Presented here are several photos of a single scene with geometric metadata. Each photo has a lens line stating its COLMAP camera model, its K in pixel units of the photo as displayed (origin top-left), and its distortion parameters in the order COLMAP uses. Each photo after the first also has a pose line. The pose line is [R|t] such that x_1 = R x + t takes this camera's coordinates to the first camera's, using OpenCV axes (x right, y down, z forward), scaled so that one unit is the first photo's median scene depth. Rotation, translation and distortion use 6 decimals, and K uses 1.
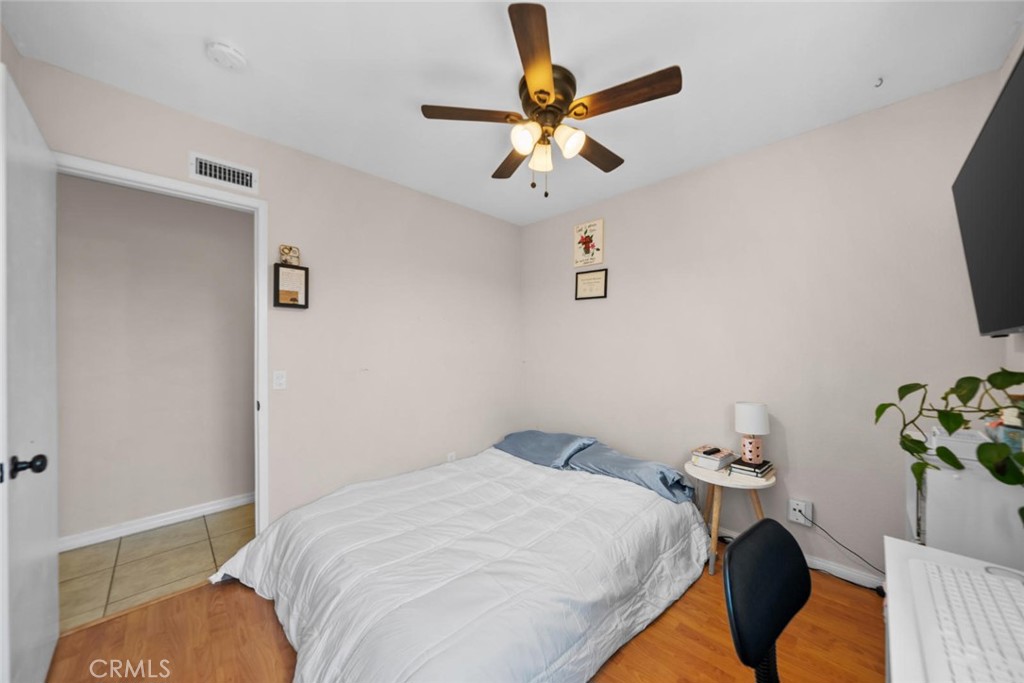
lens RADIAL K [[355.2, 0, 505.1], [0, 355.2, 340.5], [0, 0, 1]] dist [-0.003672, -0.000647]
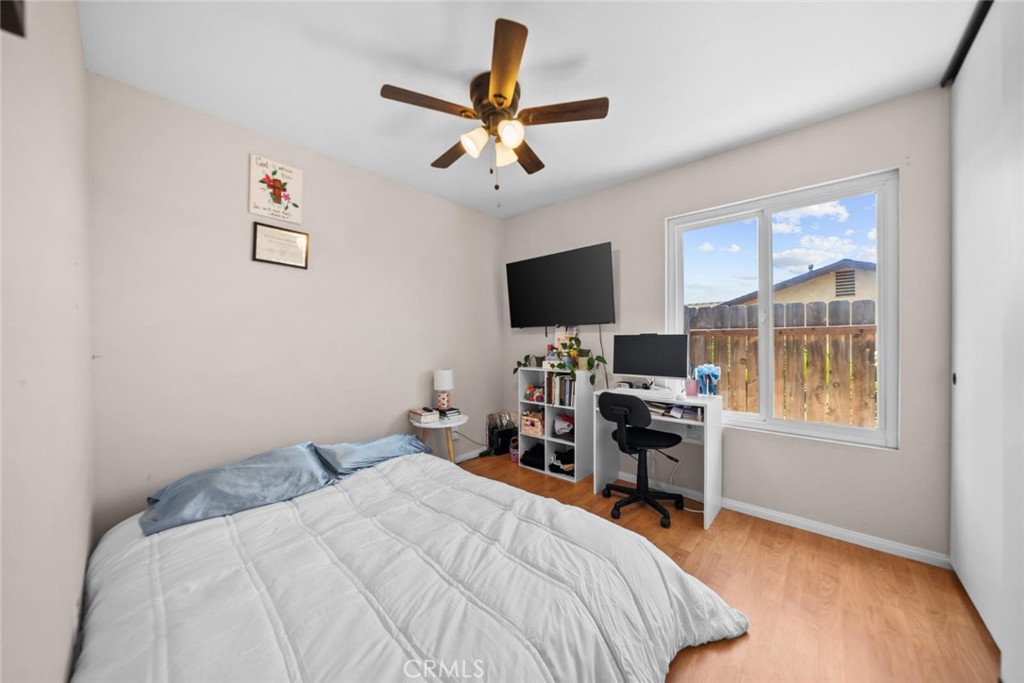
lens RADIAL K [[355.2, 0, 504.6], [0, 355.2, 342.6], [0, 0, 1]] dist [-0.003672, -0.000647]
pose [[-0.051168, -0.001519, 0.998689, -0.540942], [-0.006340, 0.999979, 0.001196, 0.043928], [-0.998670, -0.006270, -0.051177, 0.567205]]
